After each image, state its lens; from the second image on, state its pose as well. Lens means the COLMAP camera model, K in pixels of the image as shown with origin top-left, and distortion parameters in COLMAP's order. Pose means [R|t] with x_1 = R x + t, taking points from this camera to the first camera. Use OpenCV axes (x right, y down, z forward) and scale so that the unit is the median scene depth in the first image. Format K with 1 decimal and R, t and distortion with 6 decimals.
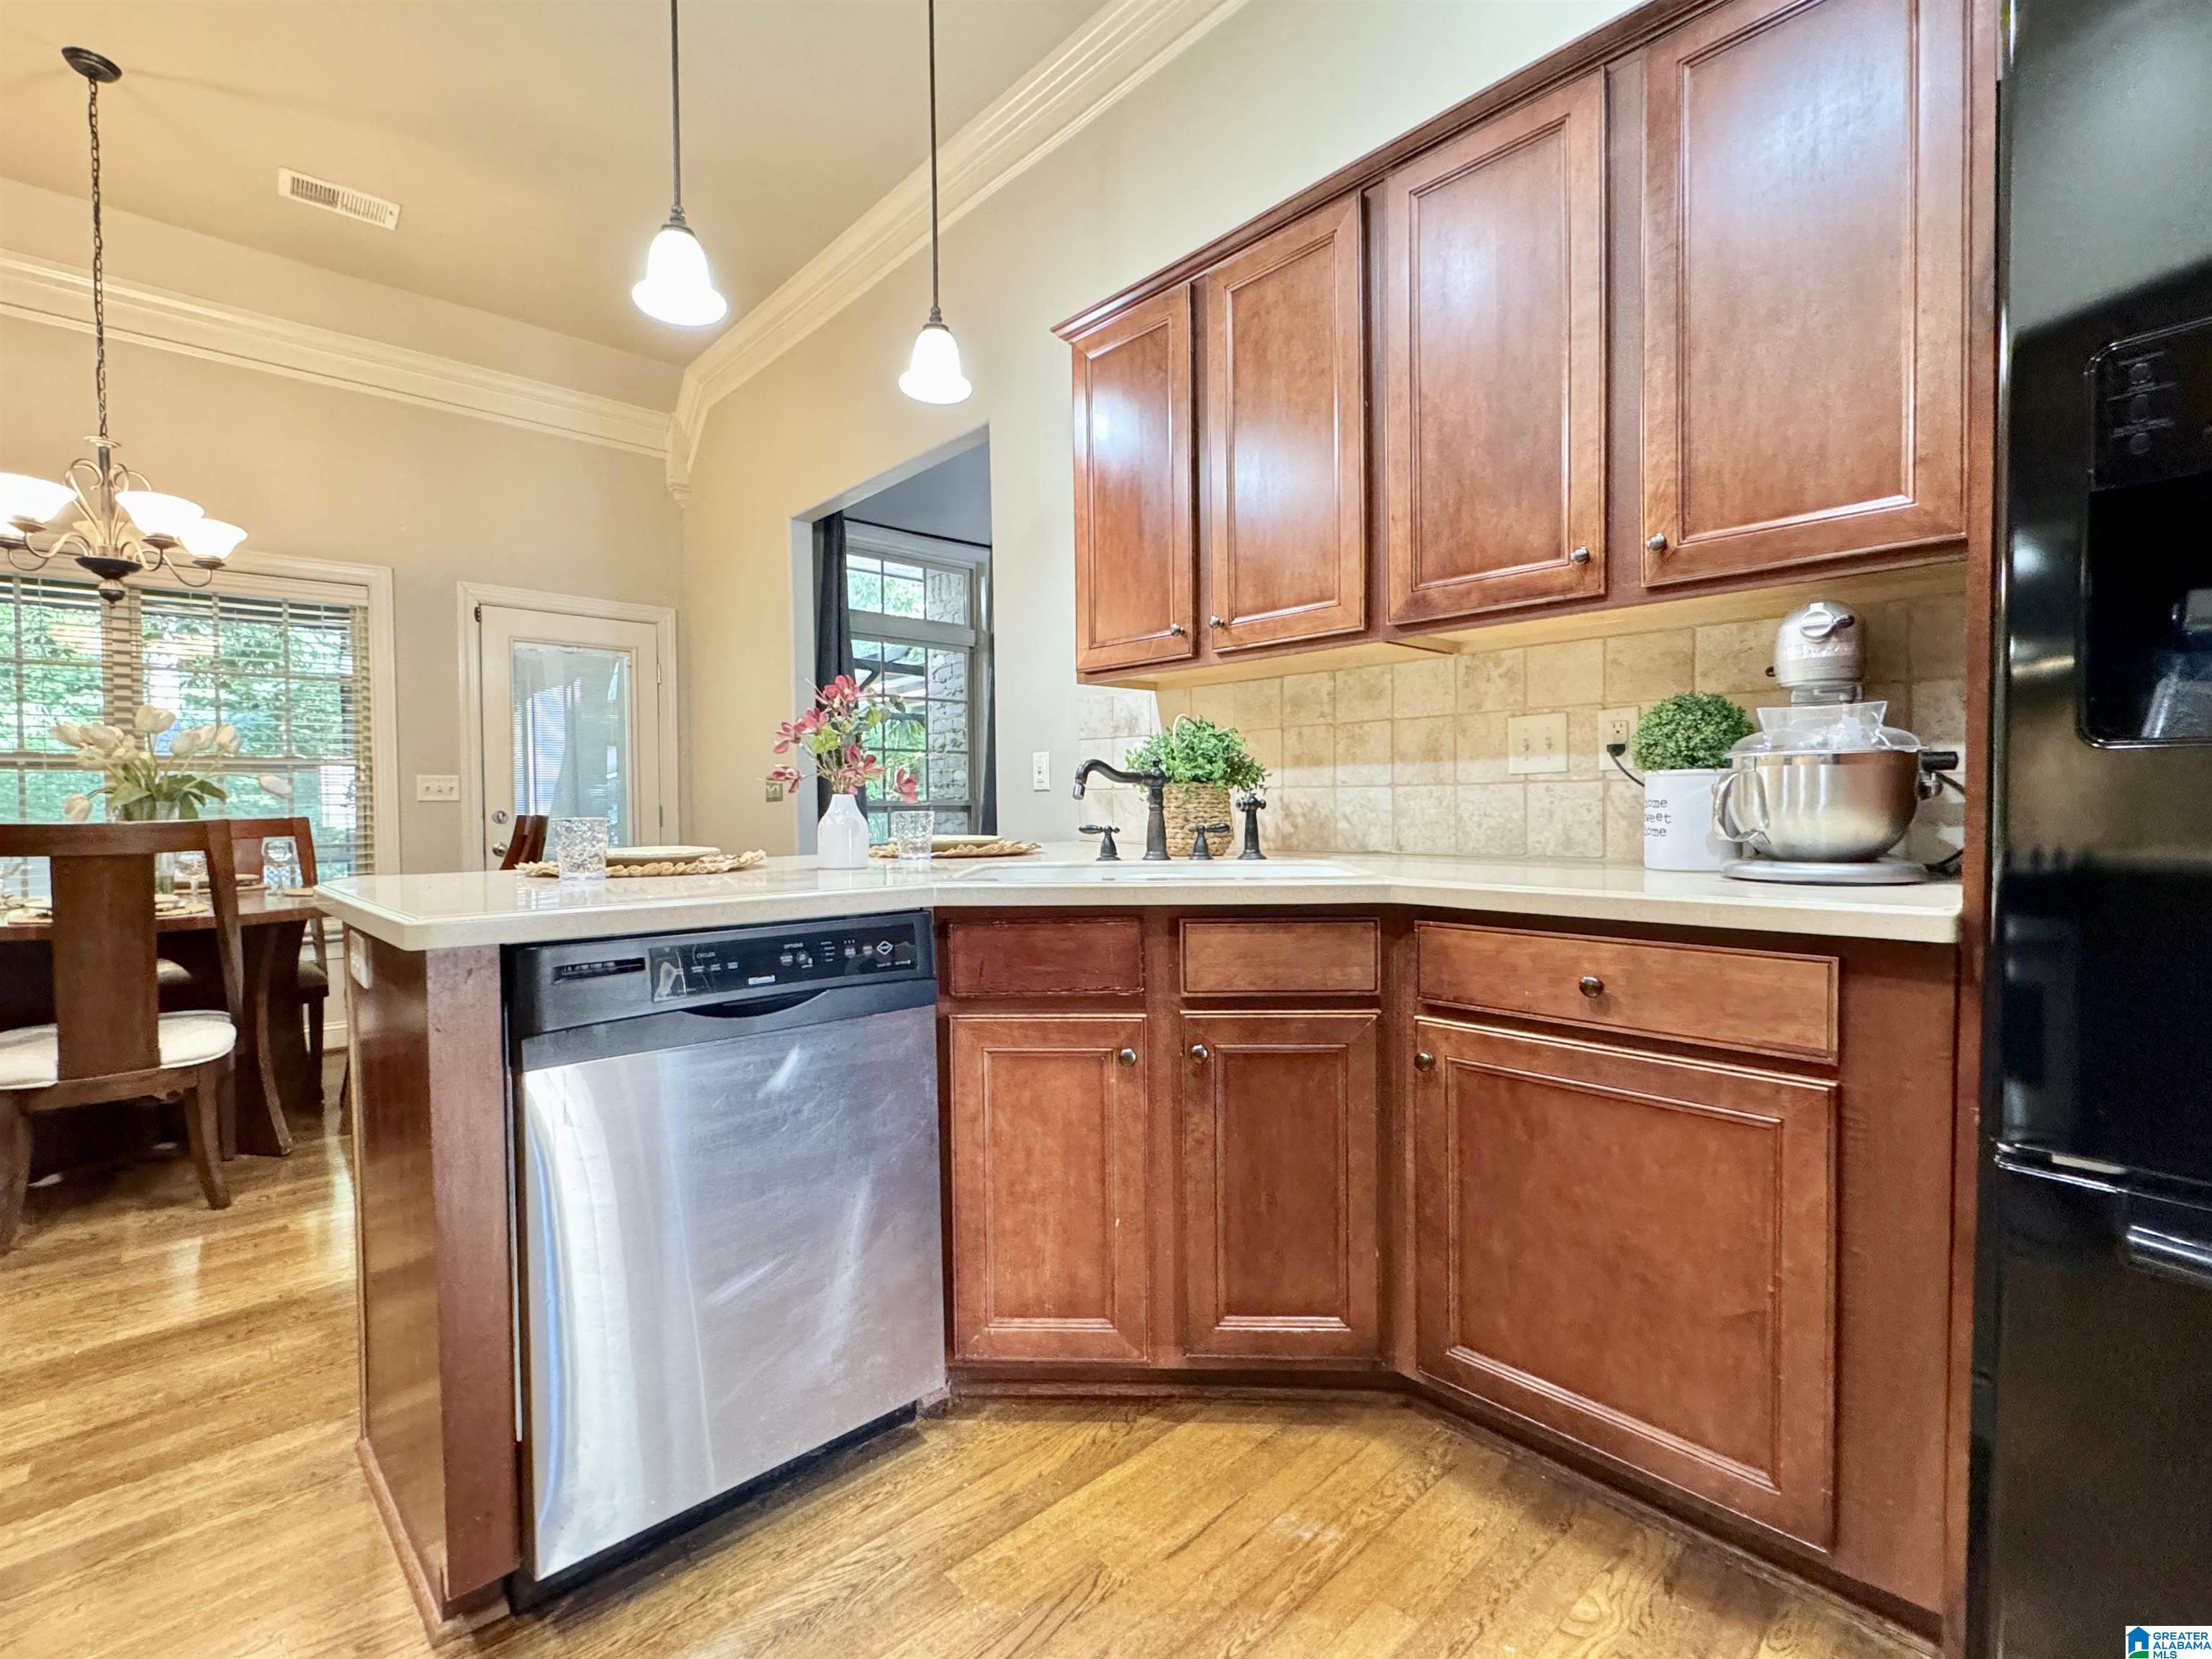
lens RADIAL K [[997.6, 0, 1102.6], [0, 997.6, 830.2], [0, 0, 1]] dist [-0.004373, -0.000202]
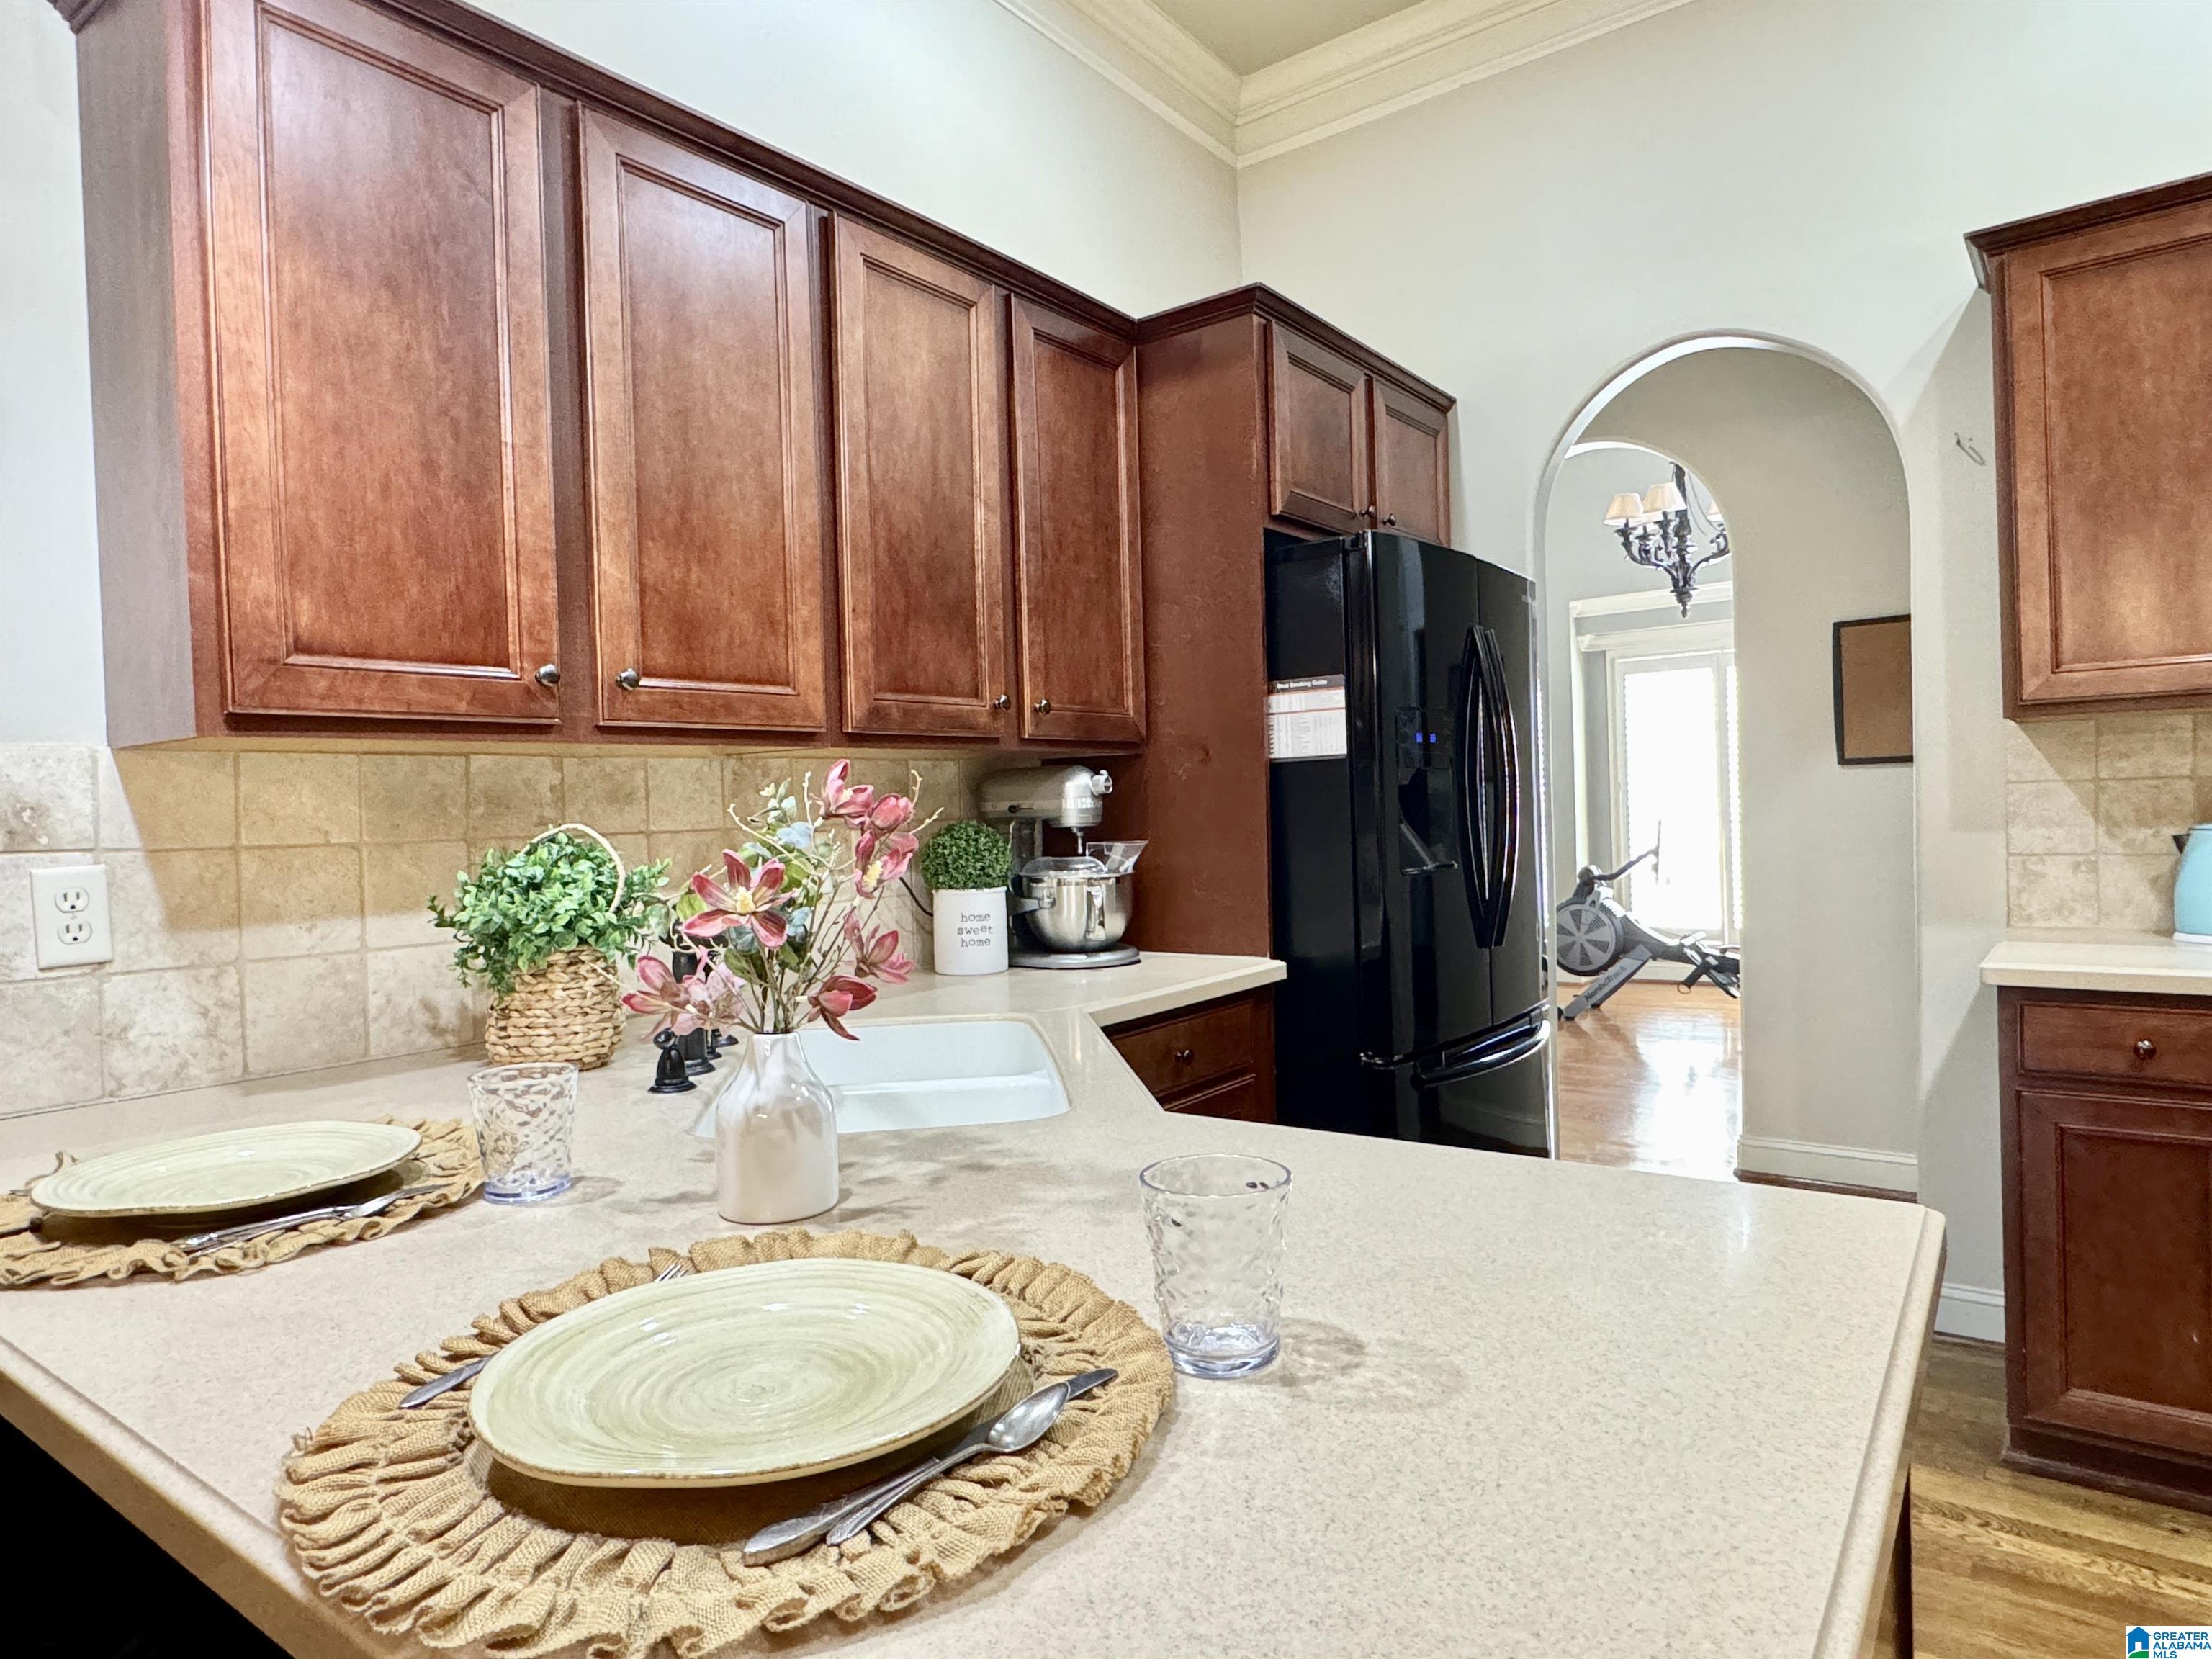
lens RADIAL K [[1320.2, 0, 1097.8], [0, 1320.2, 819.7], [0, 0, 1]] dist [0.002359, 0.000942]
pose [[-0.176805, 0.002135, 0.984244, -0.692143], [0.057677, 0.998302, 0.008195, -0.103525], [-0.982554, 0.058217, -0.176628, 0.801110]]
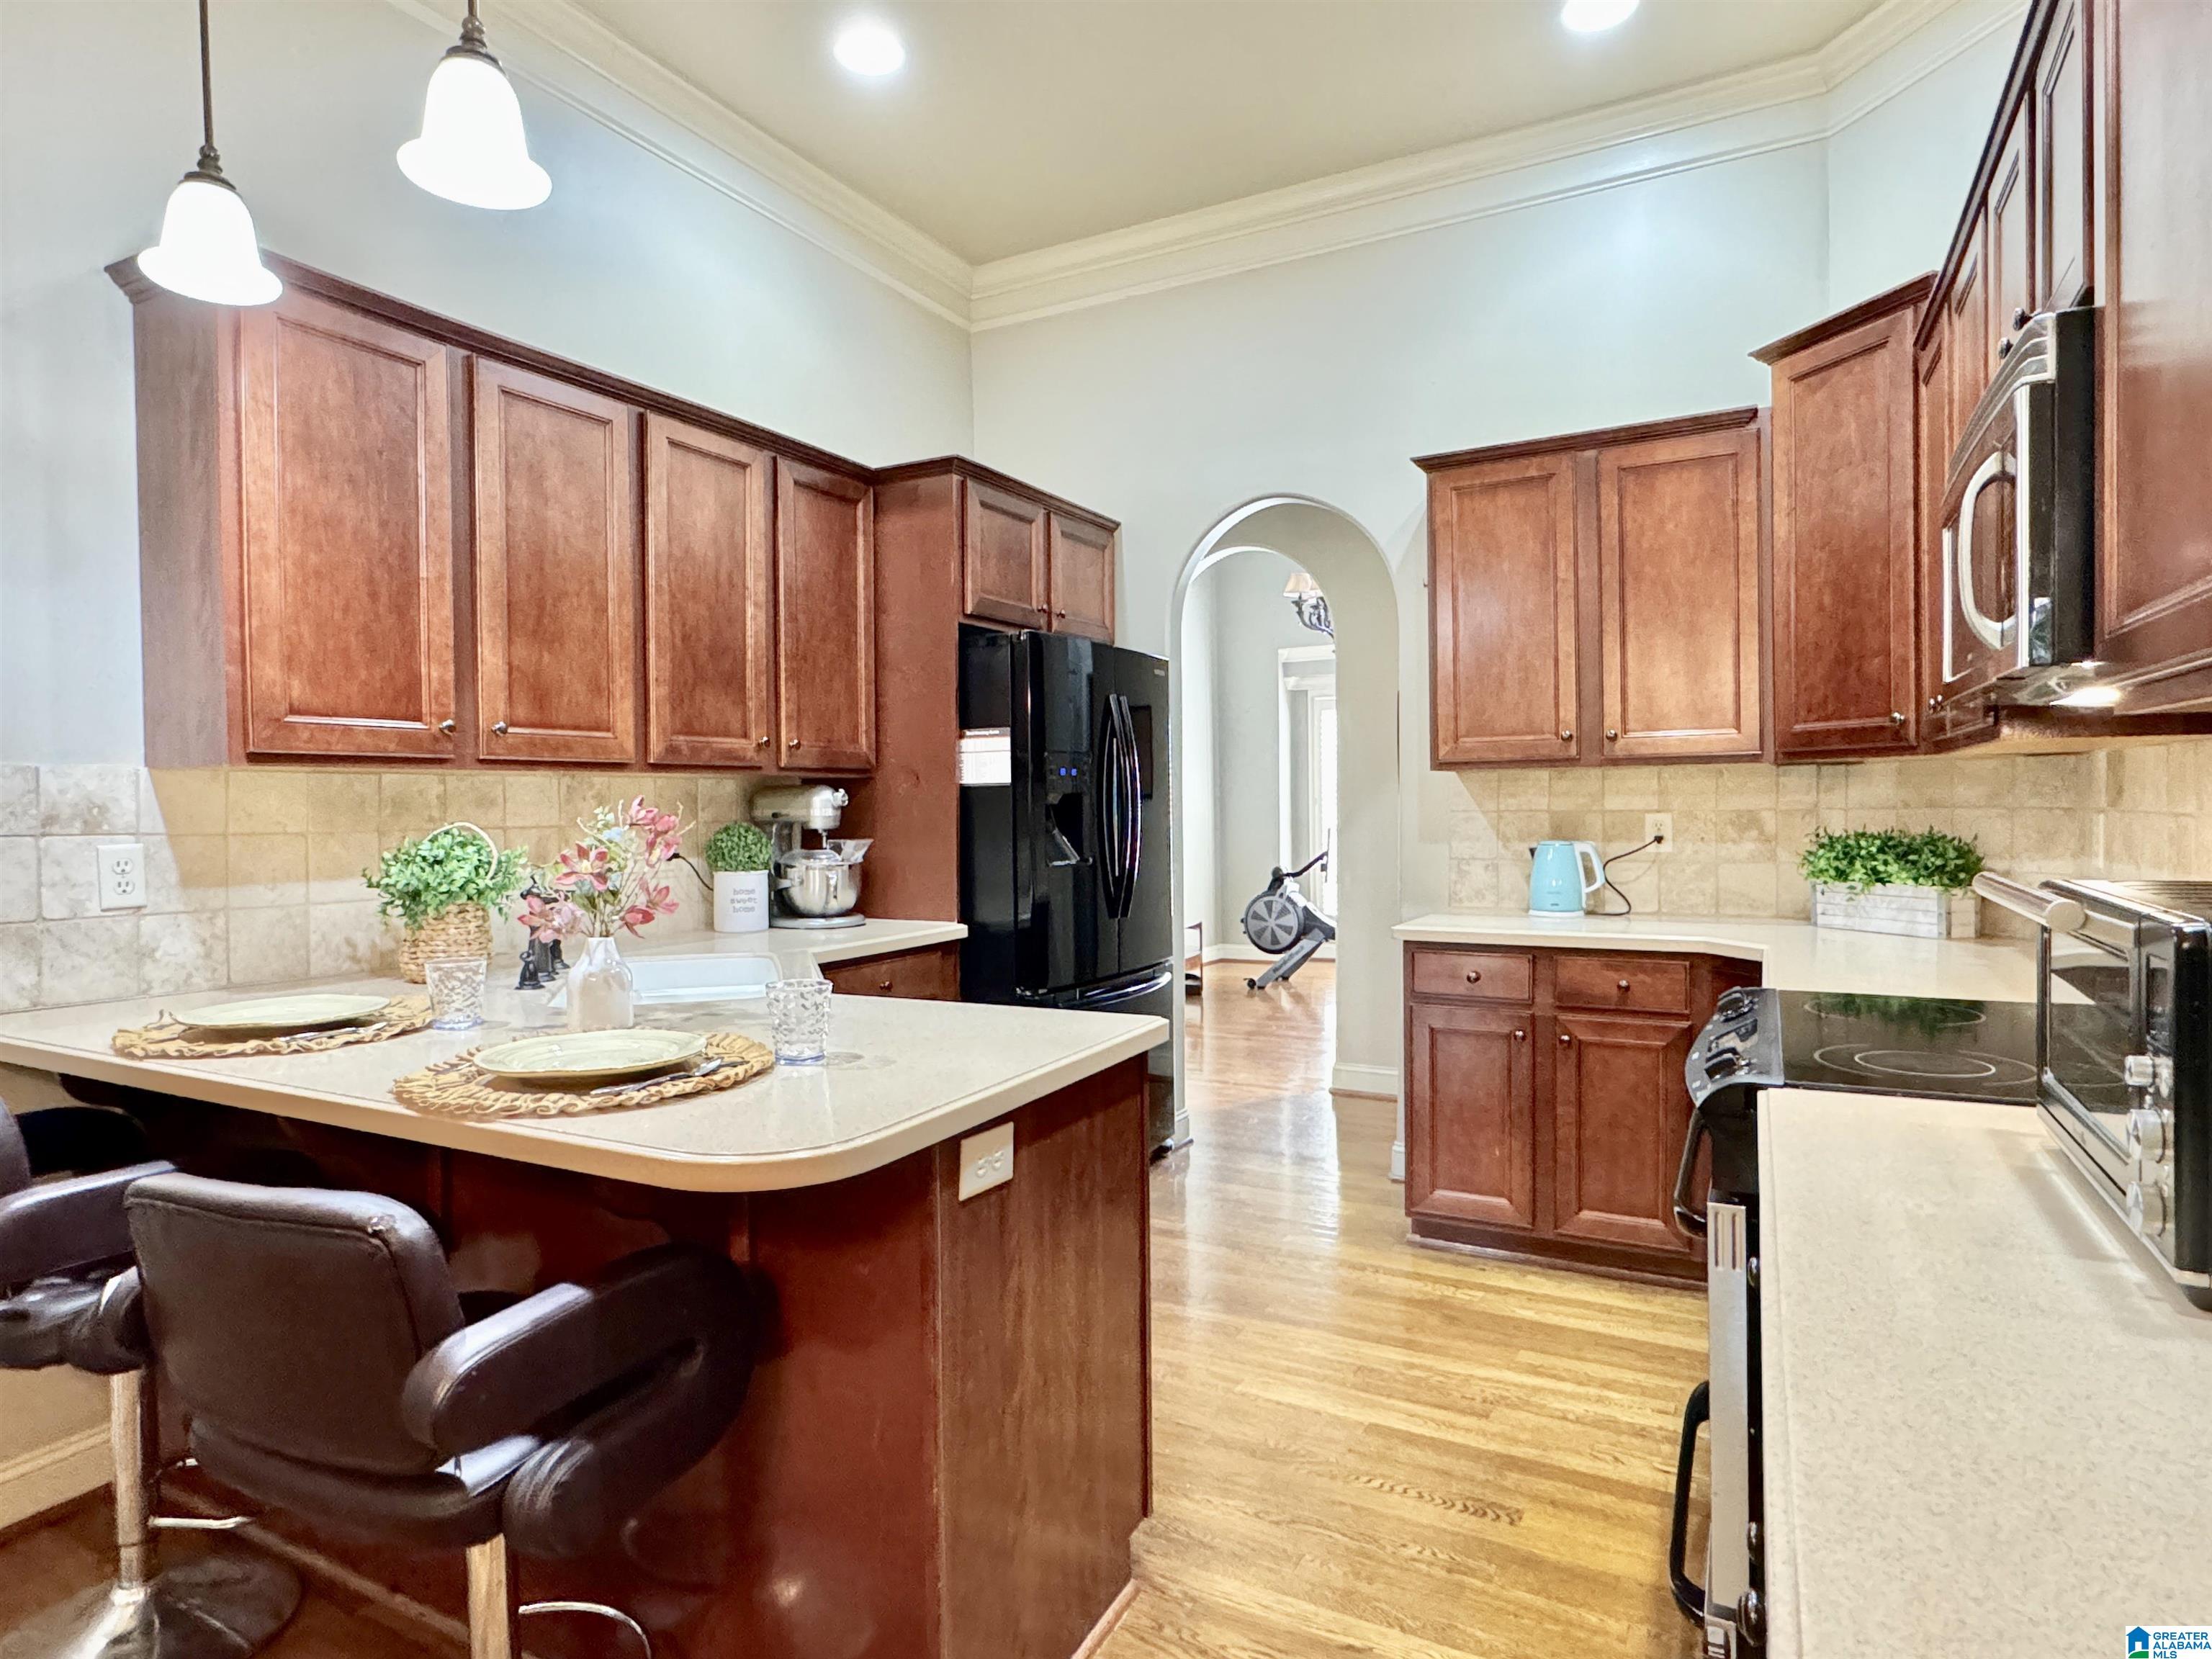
lens RADIAL K [[1231.1, 0, 1101.0], [0, 1231.1, 825.3], [0, 0, 1]] dist [0.001770, 0.001765]
pose [[-0.326171, -0.007808, 0.945279, -1.099481], [0.035230, 0.999171, 0.020409, -0.111952], [-0.944654, 0.039959, -0.325626, 0.783865]]
